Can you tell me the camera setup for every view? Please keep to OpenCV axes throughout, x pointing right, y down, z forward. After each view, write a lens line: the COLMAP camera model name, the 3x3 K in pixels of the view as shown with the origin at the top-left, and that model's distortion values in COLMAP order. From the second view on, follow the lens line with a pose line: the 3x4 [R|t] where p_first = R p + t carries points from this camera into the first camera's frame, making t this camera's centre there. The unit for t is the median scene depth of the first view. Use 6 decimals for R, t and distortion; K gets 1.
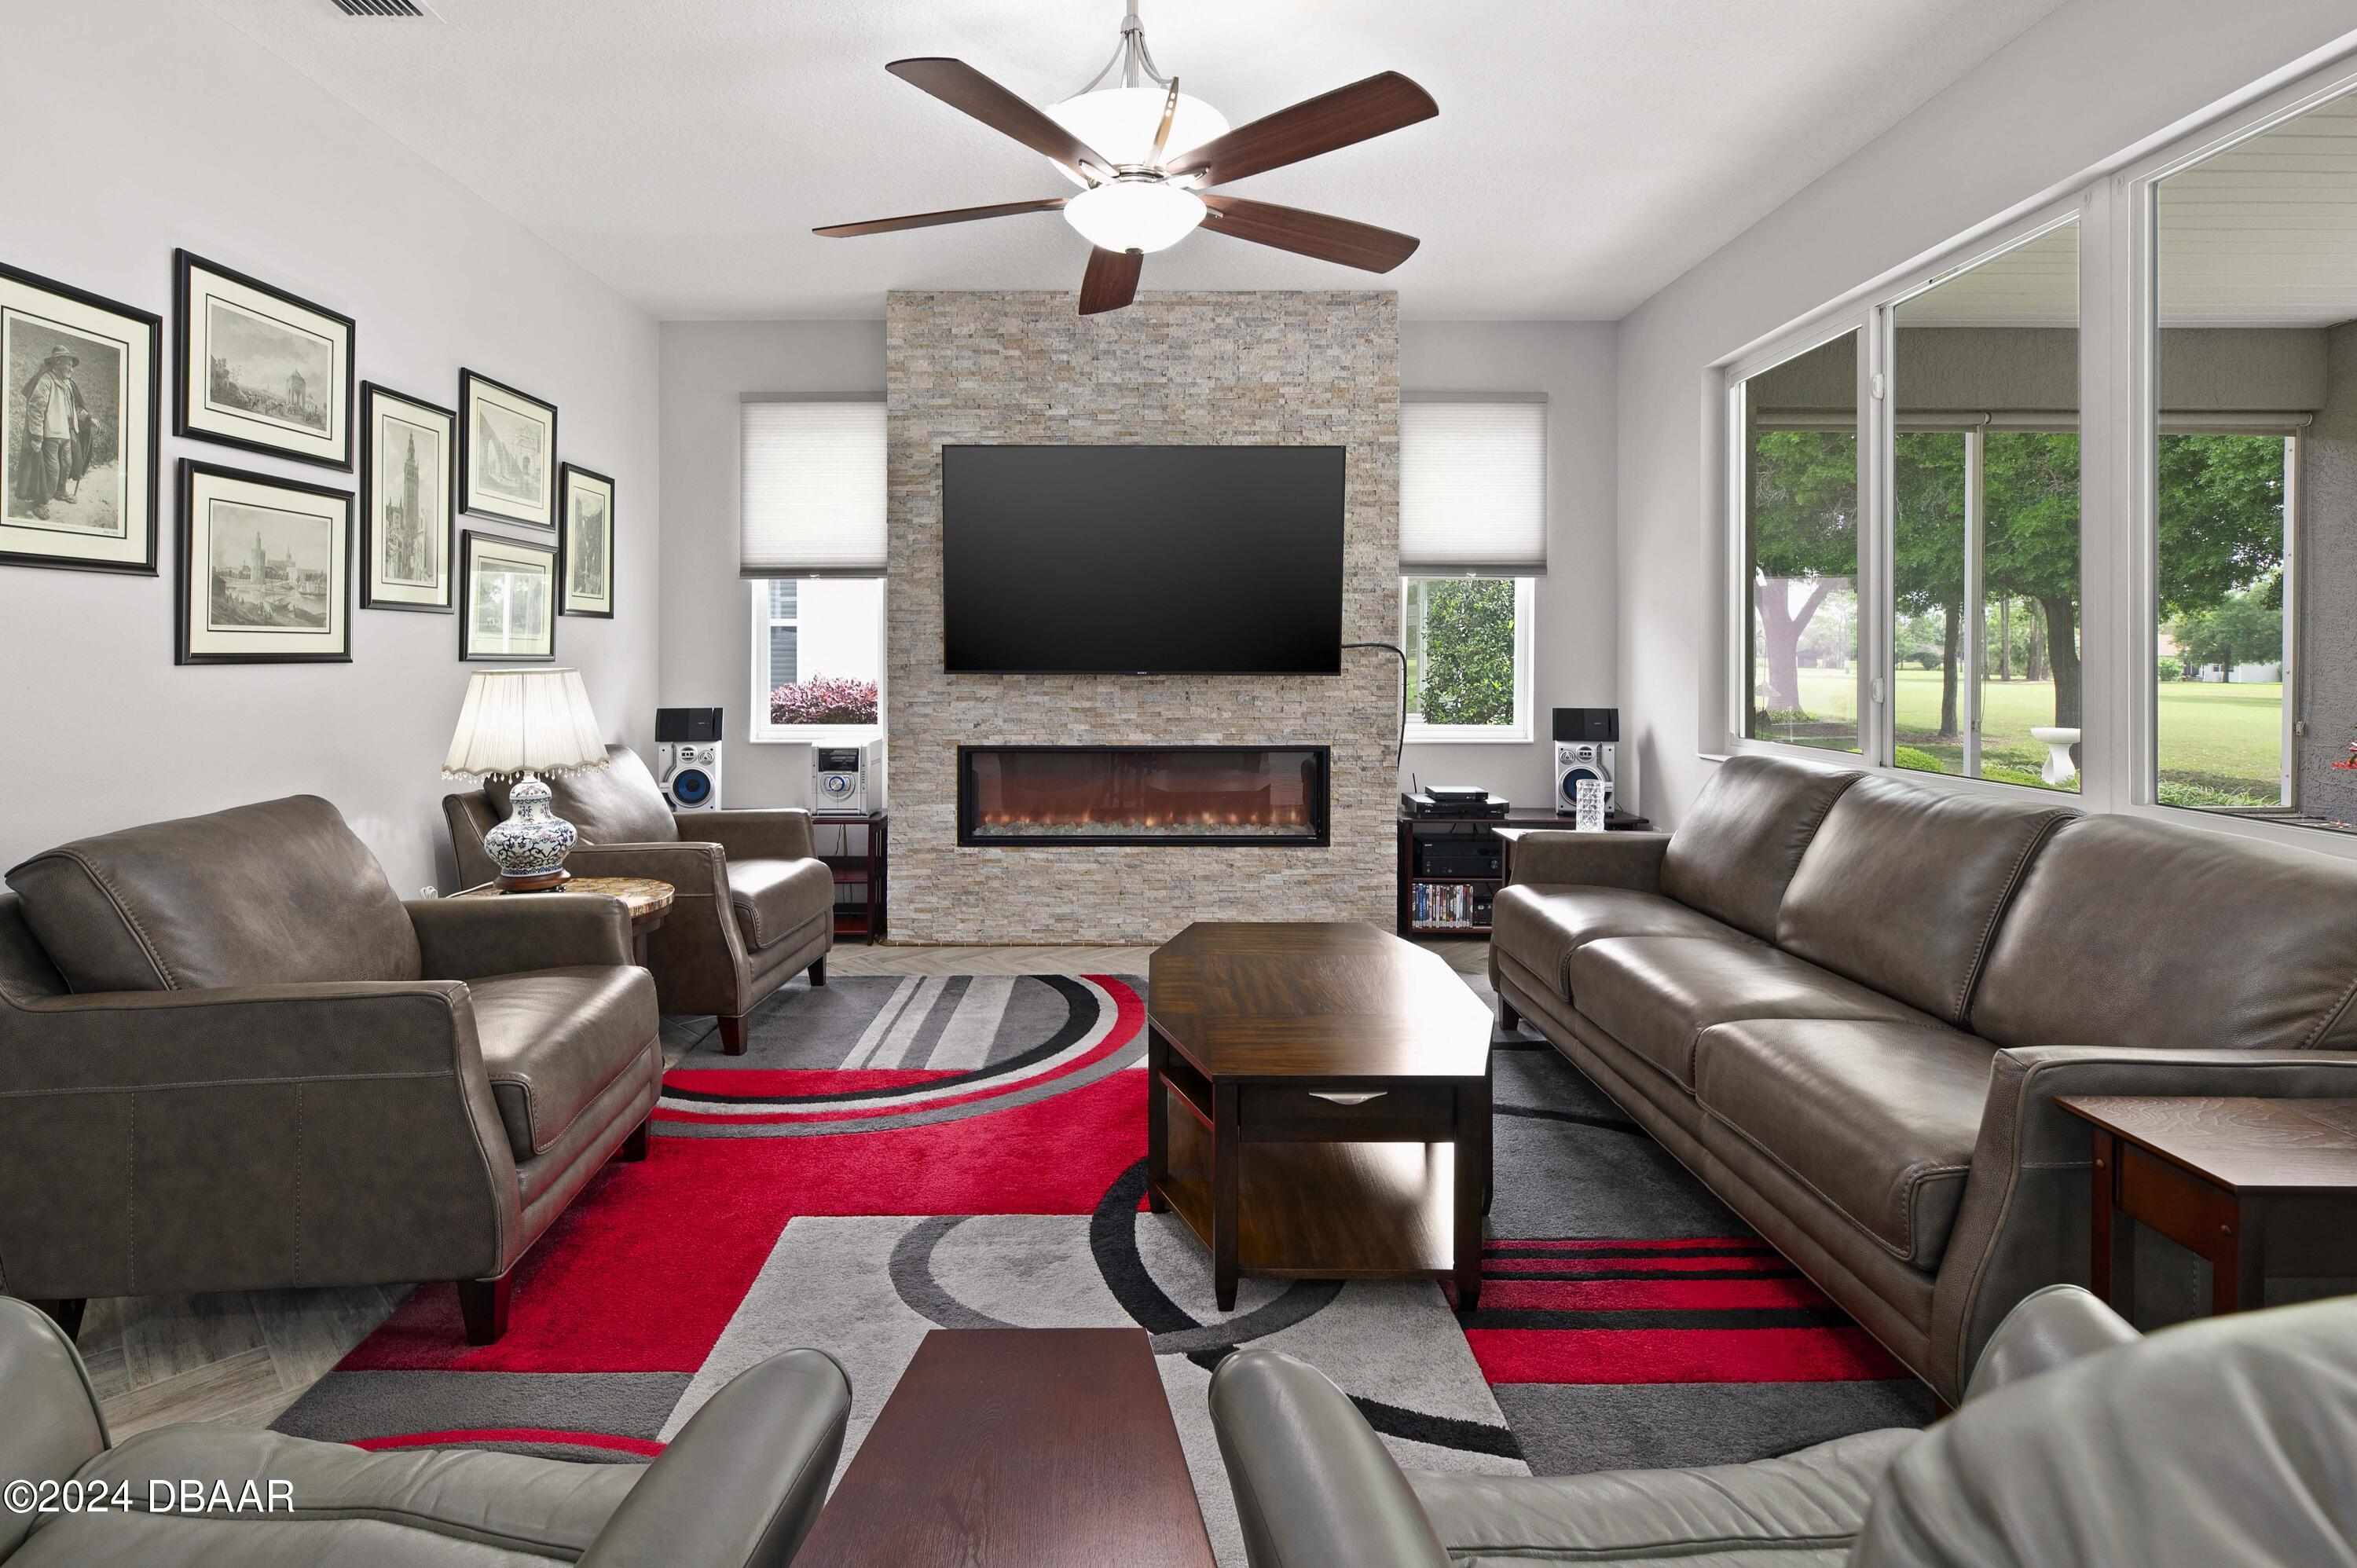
lens RADIAL K [[1159.5, 0, 1153.2], [0, 1159.5, 664.7], [0, 0, 1]] dist [-0.000974, -0.000861]
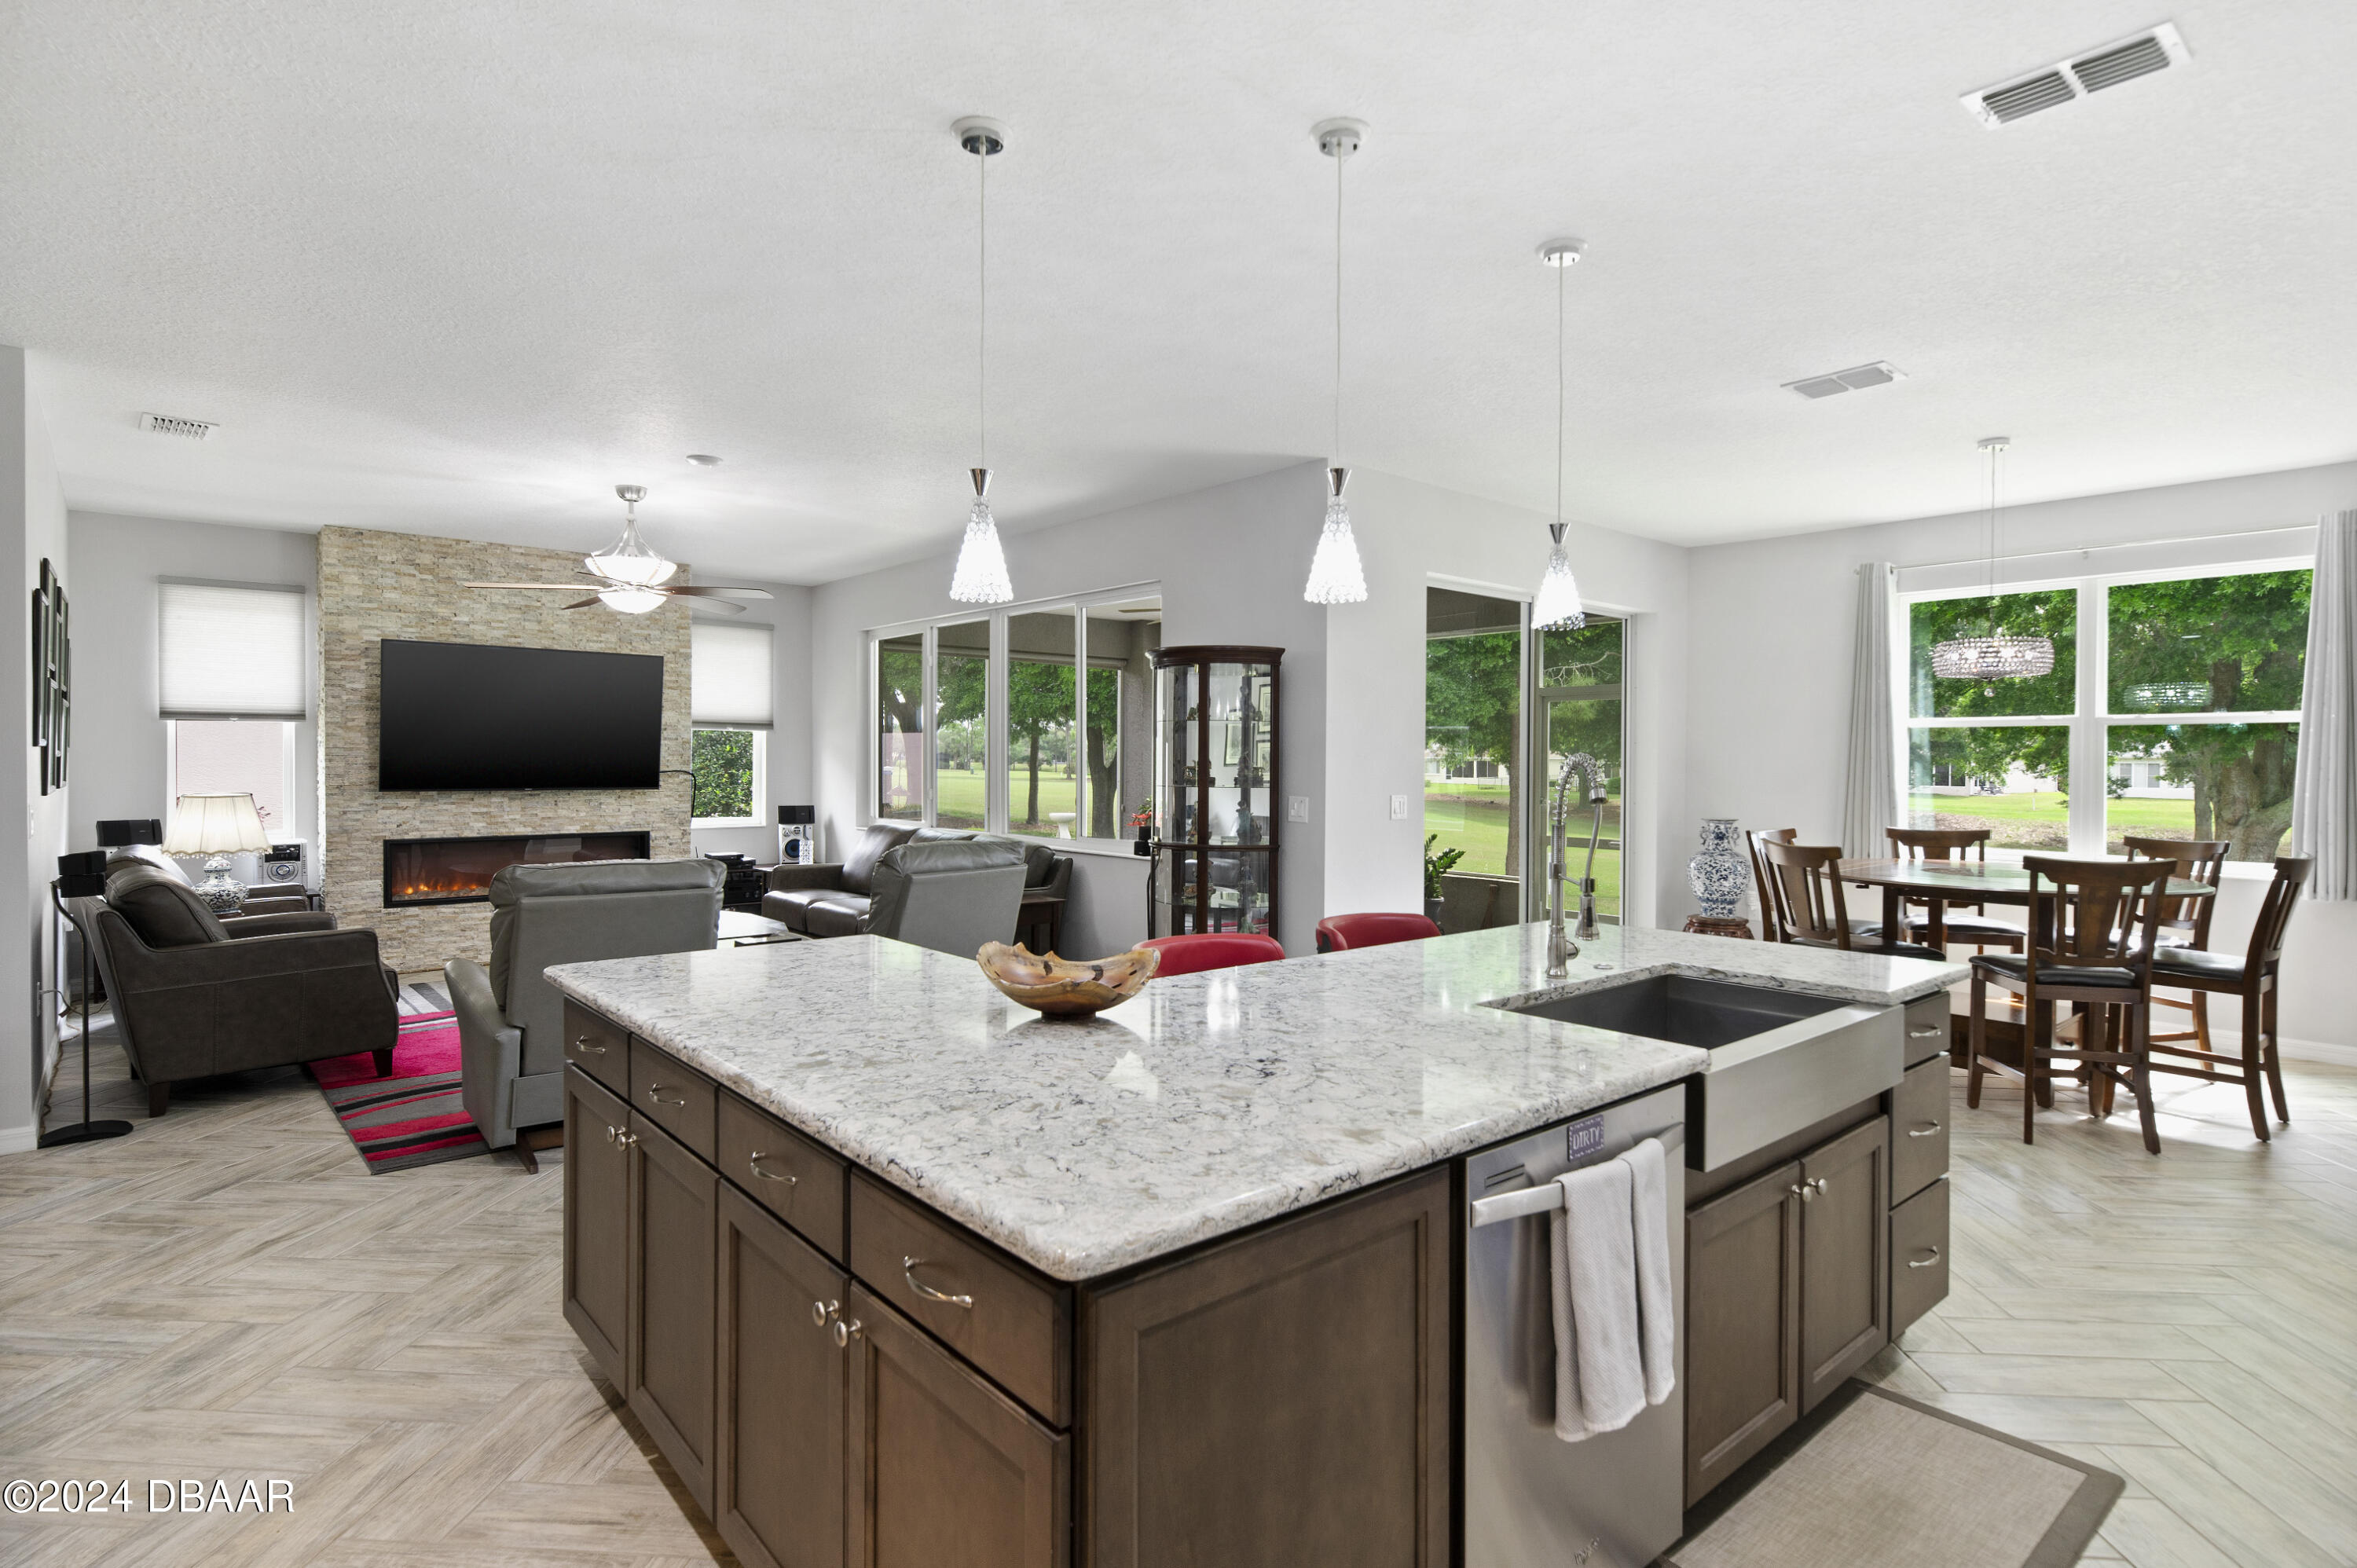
lens RADIAL K [[1190.0, 0, 1195.0], [0, 1190.0, 774.3], [0, 0, 1]] dist [0.001719, 0.000371]
pose [[0.750288, -0.004000, 0.661099, -0.395175], [-0.000888, 0.999975, 0.007057, -0.025155], [-0.661110, -0.005882, 0.750266, -0.817127]]
